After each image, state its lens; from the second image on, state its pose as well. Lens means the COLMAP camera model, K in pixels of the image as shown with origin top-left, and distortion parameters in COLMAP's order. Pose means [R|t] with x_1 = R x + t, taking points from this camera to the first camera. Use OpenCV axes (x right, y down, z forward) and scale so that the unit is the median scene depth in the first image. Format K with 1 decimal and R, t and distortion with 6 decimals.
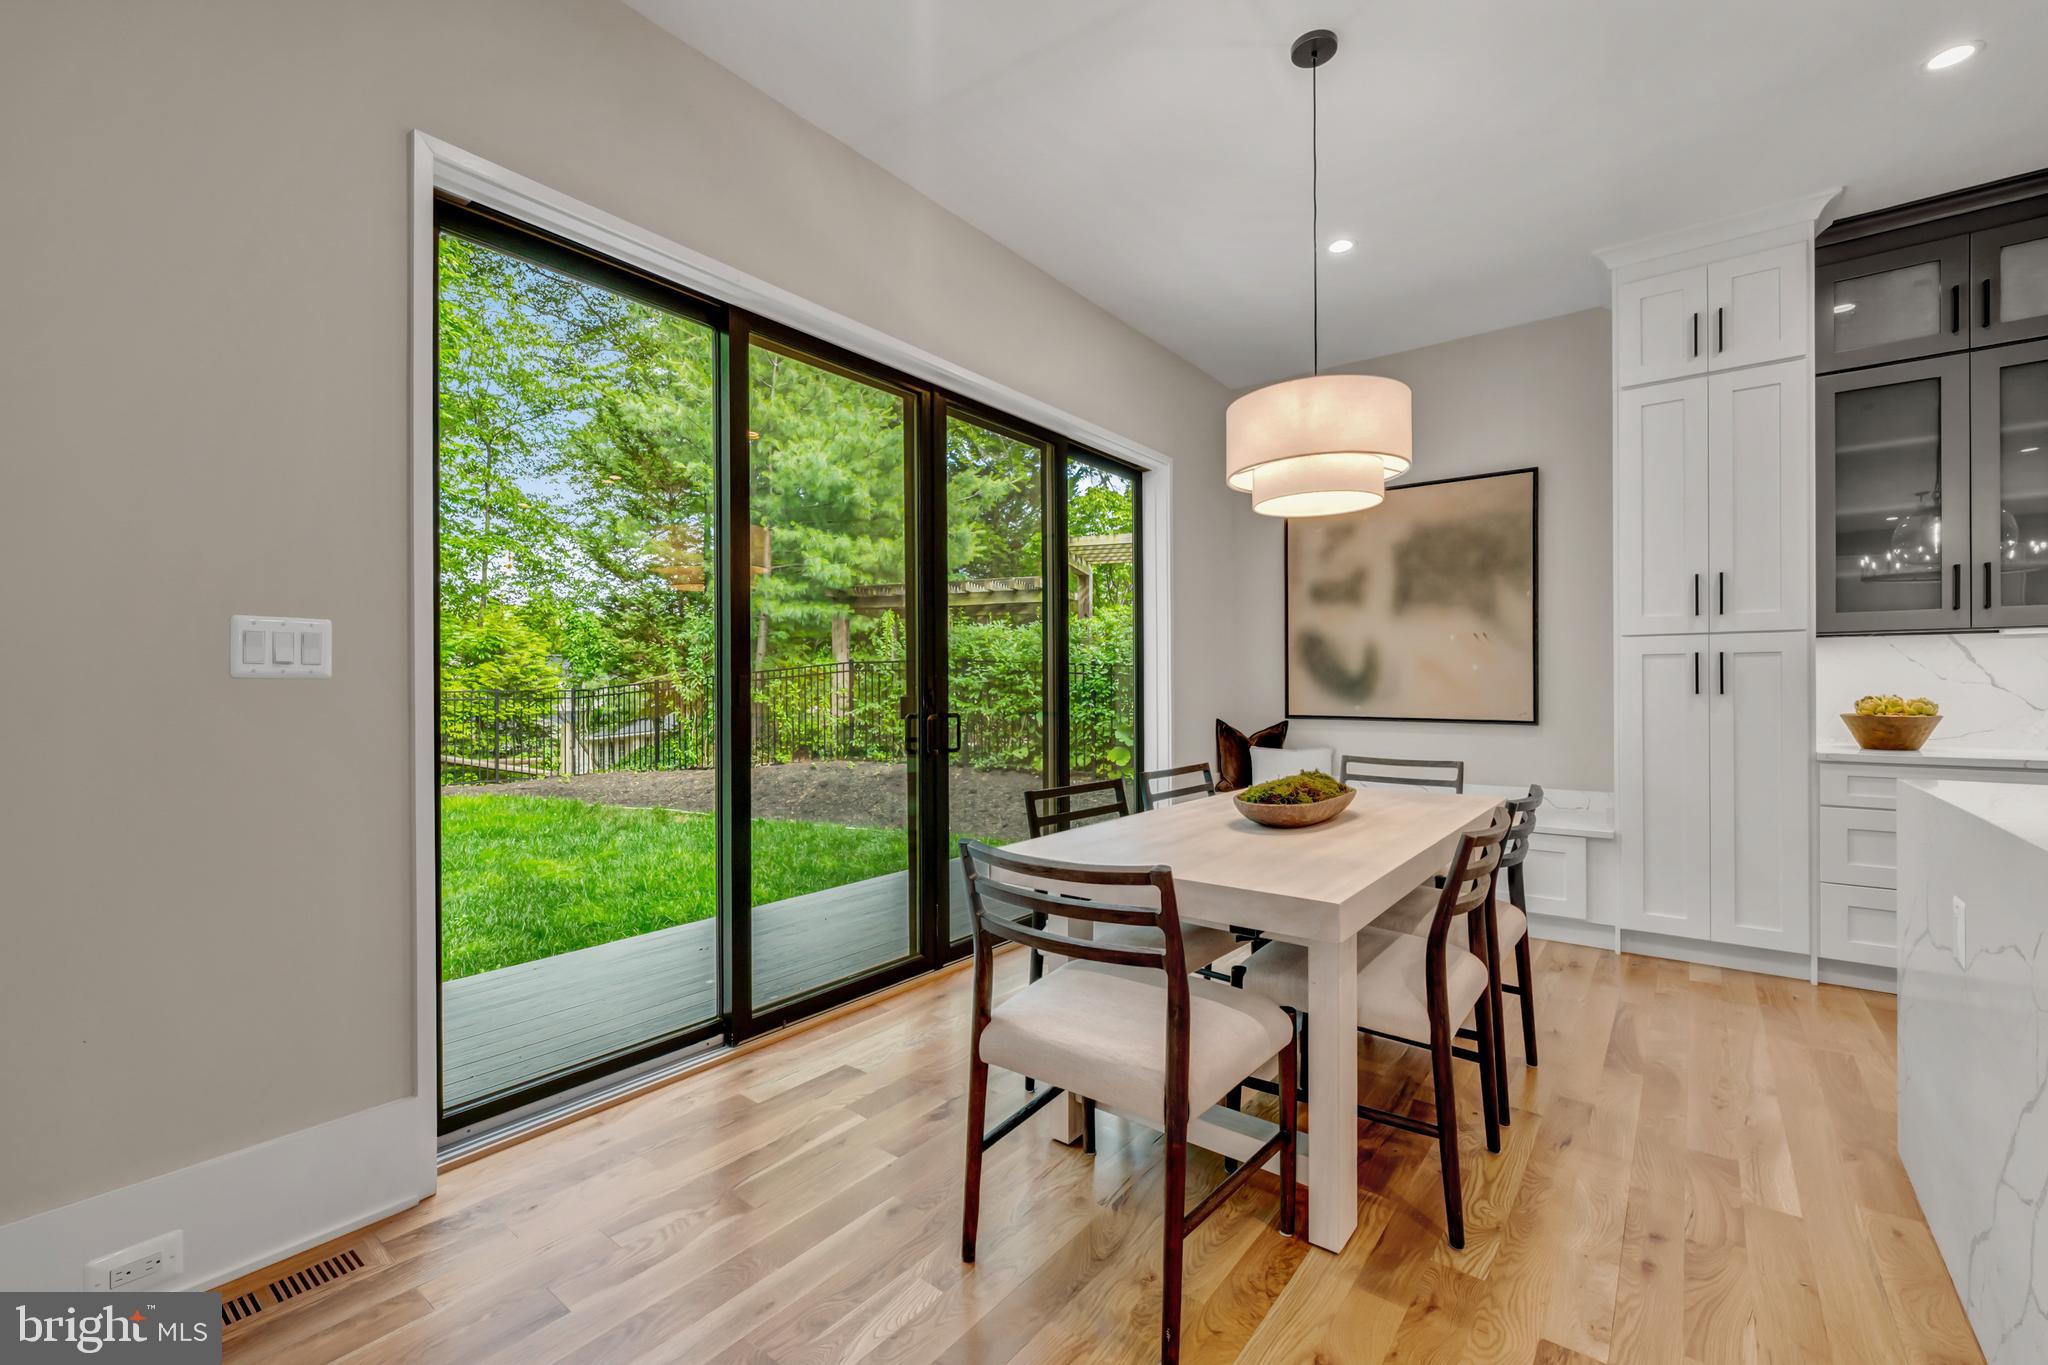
lens RADIAL K [[844.3, 0, 1031.2], [0, 844.3, 689.9], [0, 0, 1]] dist [-0.003659, -0.000459]
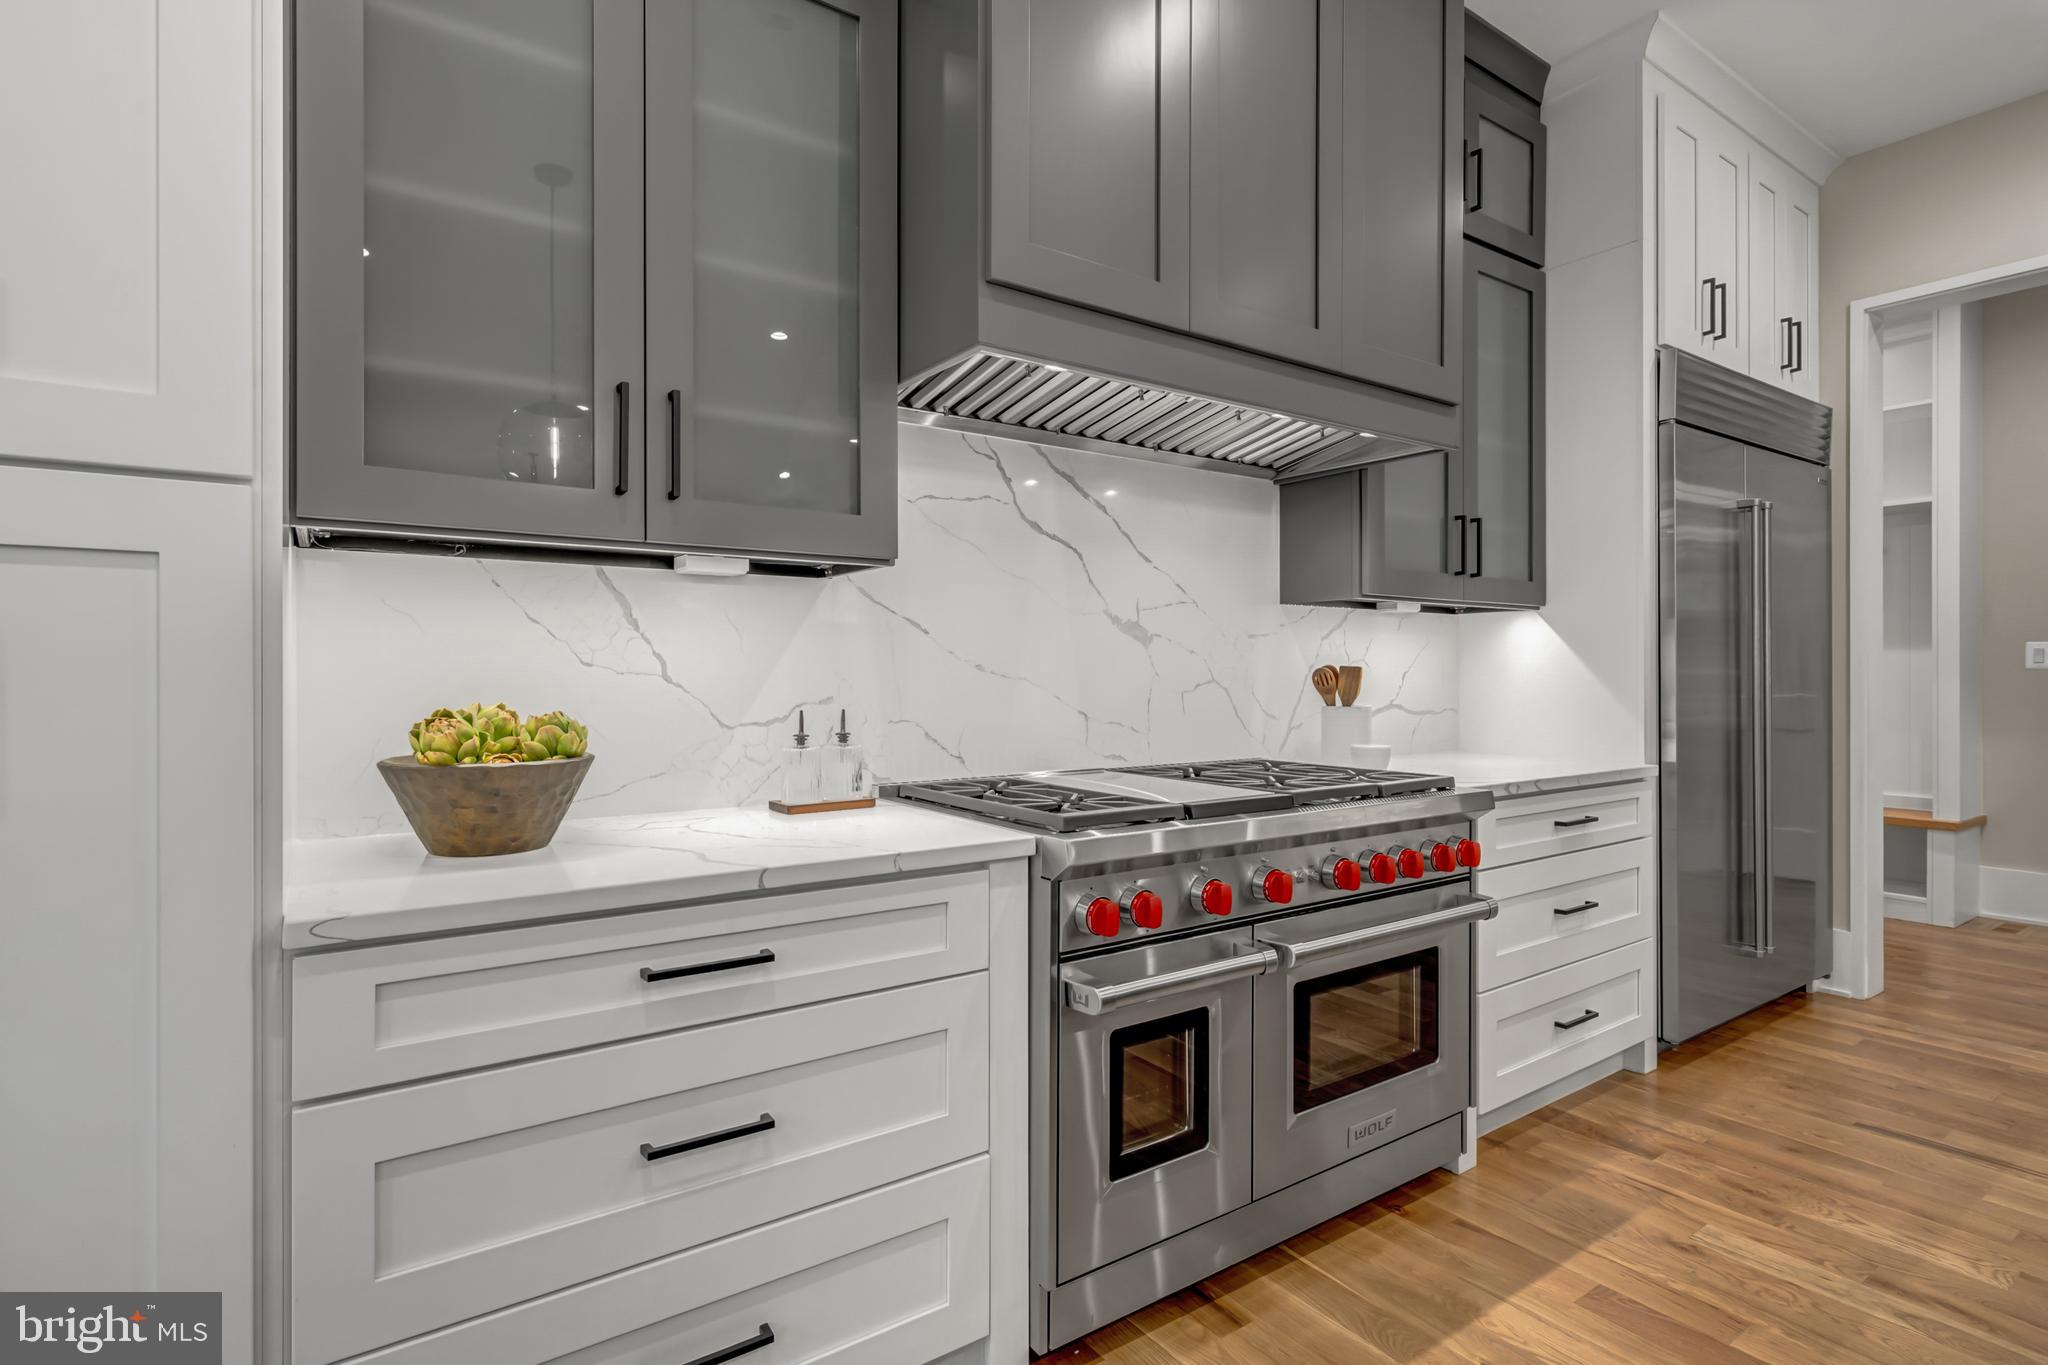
lens RADIAL K [[1008.3, 0, 1024.0], [0, 1008.3, 682.5], [0, 0, 1]] dist [0.003666, 0.000375]
pose [[0.294523, 0.000348, 0.955644, 0.647669], [0.002821, 0.999995, -0.001233, -0.003051], [-0.955640, 0.003059, 0.294520, 0.626773]]
